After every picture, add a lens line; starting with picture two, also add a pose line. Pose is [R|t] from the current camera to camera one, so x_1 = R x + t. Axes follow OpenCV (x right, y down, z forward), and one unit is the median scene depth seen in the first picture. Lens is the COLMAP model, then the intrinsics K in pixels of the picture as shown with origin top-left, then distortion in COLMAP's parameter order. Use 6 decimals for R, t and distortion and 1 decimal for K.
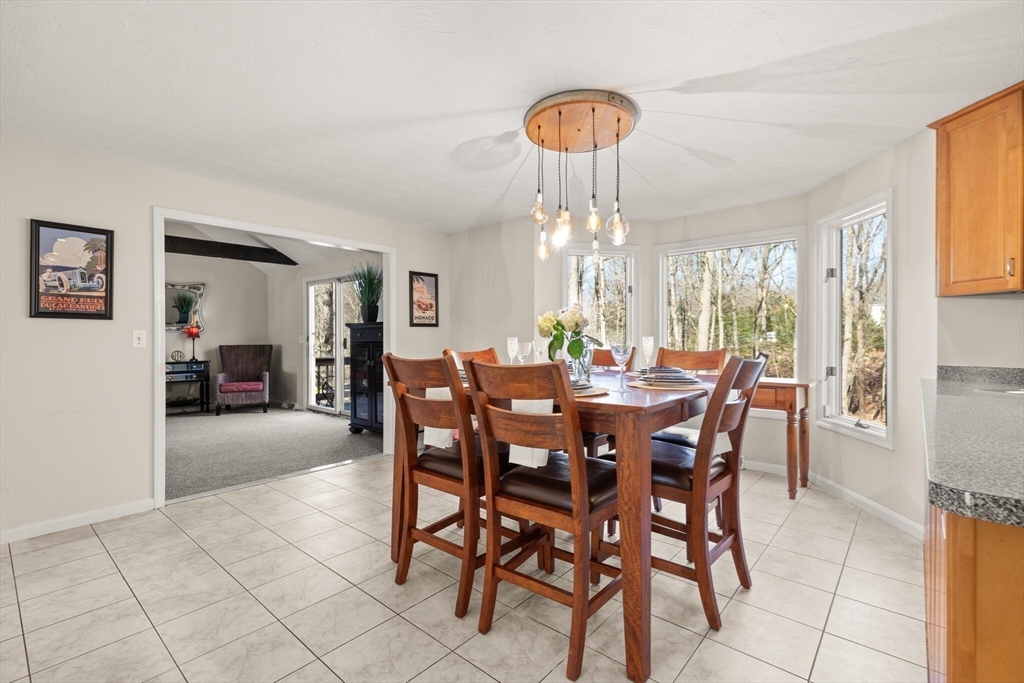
lens RADIAL K [[462.5, 0, 522.3], [0, 462.5, 340.8], [0, 0, 1]] dist [0.007727, -0.002650]
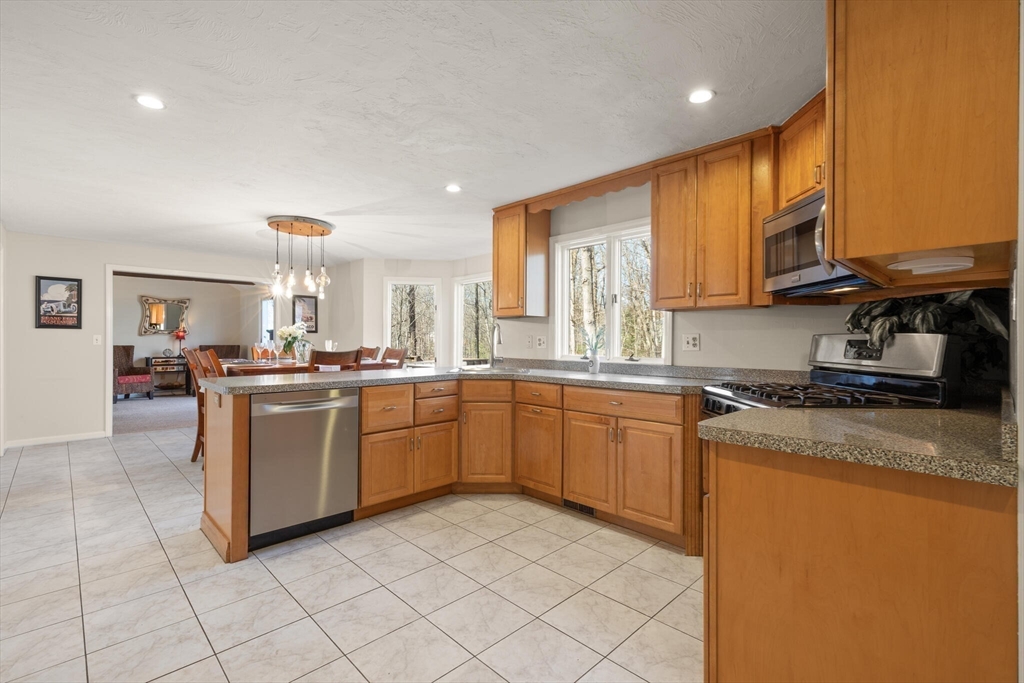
lens RADIAL K [[462.5, 0, 504.3], [0, 462.5, 339.1], [0, 0, 1]] dist [0.007727, -0.002650]
pose [[0.995910, 0.006462, -0.090117, 0.341935], [-0.007621, 0.999893, -0.012518, 0.001378], [0.090027, 0.013153, 0.995852, -0.239800]]
